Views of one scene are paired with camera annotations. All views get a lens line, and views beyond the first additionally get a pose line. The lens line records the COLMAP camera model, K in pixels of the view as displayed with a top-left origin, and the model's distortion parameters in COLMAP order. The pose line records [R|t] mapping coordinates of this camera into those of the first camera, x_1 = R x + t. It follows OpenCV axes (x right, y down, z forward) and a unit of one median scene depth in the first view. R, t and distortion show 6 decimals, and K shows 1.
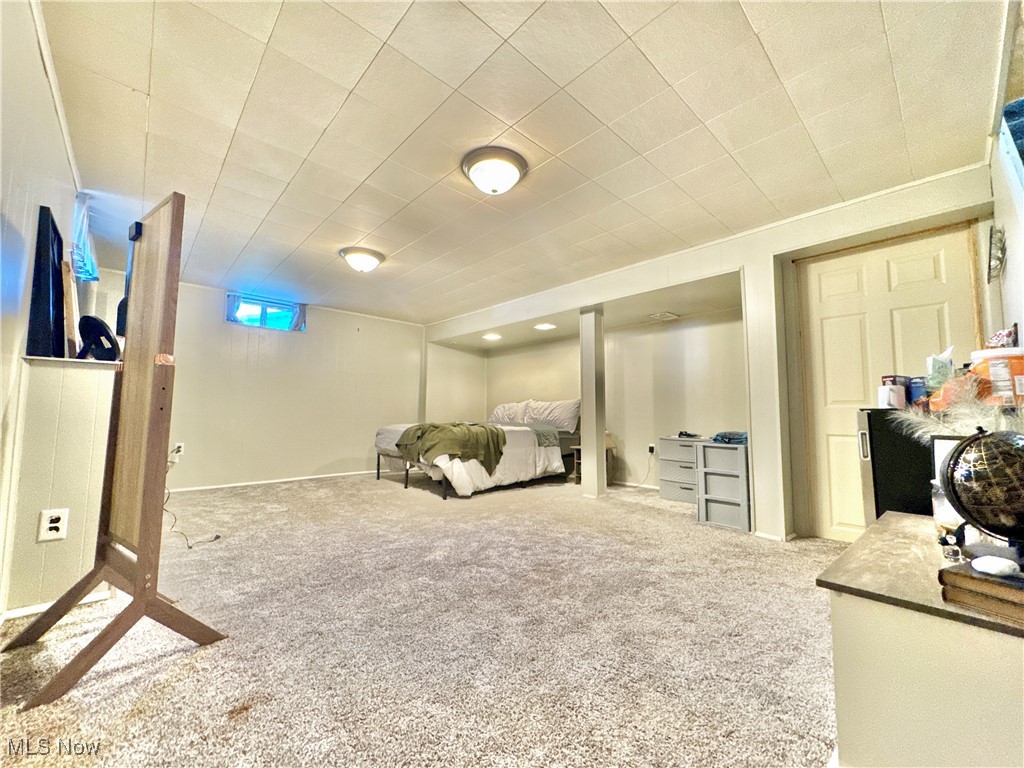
lens RADIAL K [[408.4, 0, 510.8], [0, 408.4, 383.7], [0, 0, 1]] dist [-0.001011, 0.000148]
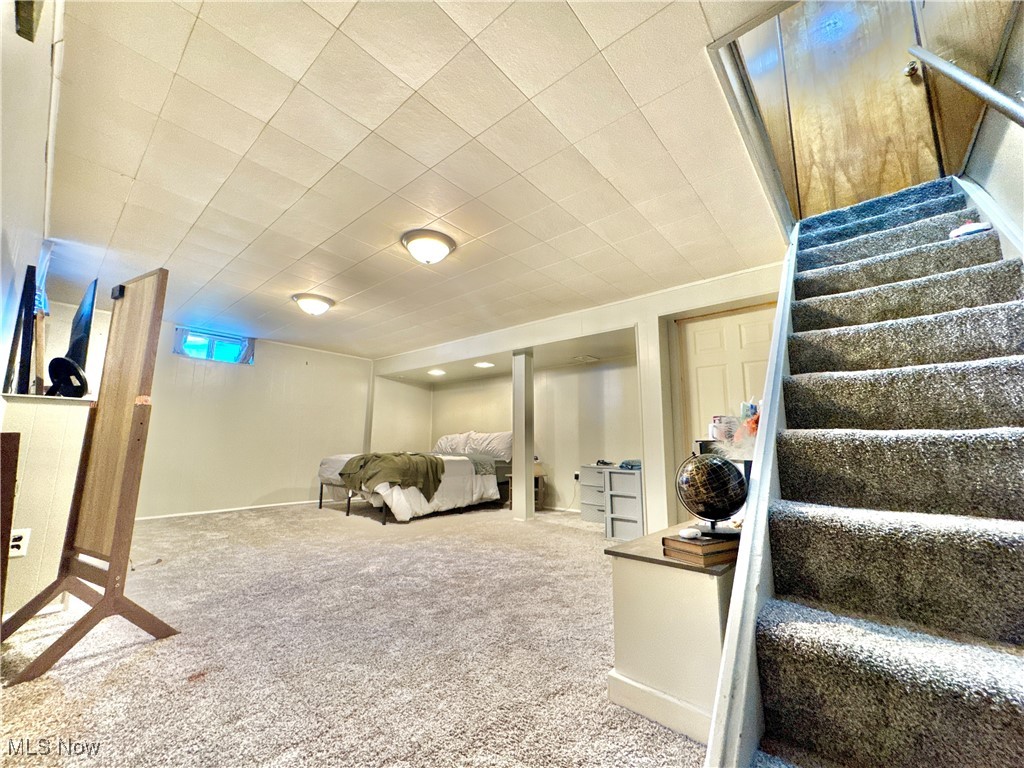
lens RADIAL K [[408.4, 0, 510.8], [0, 408.4, 383.7], [0, 0, 1]] dist [-0.001011, 0.000148]
pose [[0.993853, 0.016870, 0.109419, 0.077362], [-0.008682, 0.997154, -0.074886, -0.014968], [-0.110371, 0.073476, 0.991171, -0.215786]]
